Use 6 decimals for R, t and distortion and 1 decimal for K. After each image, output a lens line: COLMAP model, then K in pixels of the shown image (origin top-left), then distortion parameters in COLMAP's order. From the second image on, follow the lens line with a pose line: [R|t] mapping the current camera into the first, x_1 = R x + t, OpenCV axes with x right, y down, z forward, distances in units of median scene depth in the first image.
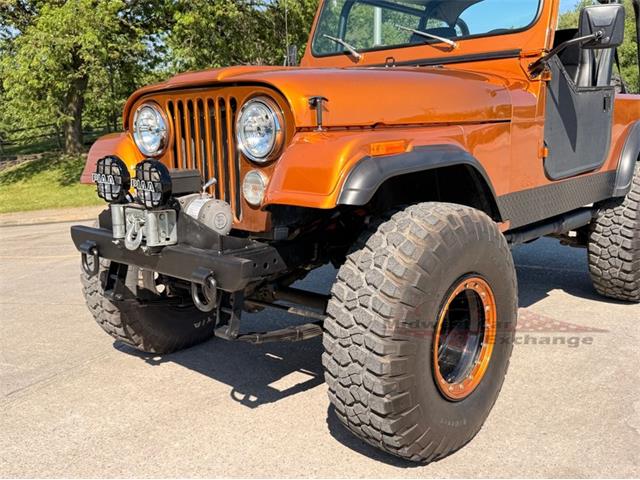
lens RADIAL K [[622.2, 0, 317.9], [0, 622.2, 242.1], [0, 0, 1]] dist [0.065635, 0.000000]
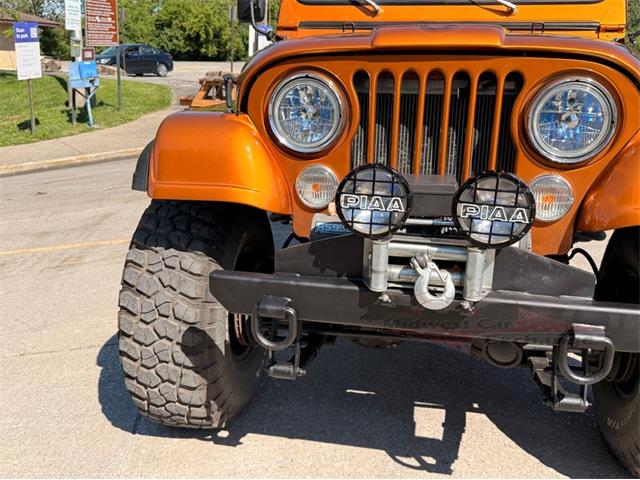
lens RADIAL K [[622.2, 0, 320.2], [0, 622.2, 246.7], [0, 0, 1]] dist [0.065635, 0.000000]
pose [[0.851376, -0.114188, 0.511977, -0.626483], [0.069689, 0.991989, 0.105358, -0.111332], [-0.519906, -0.054020, 0.852514, 0.444308]]
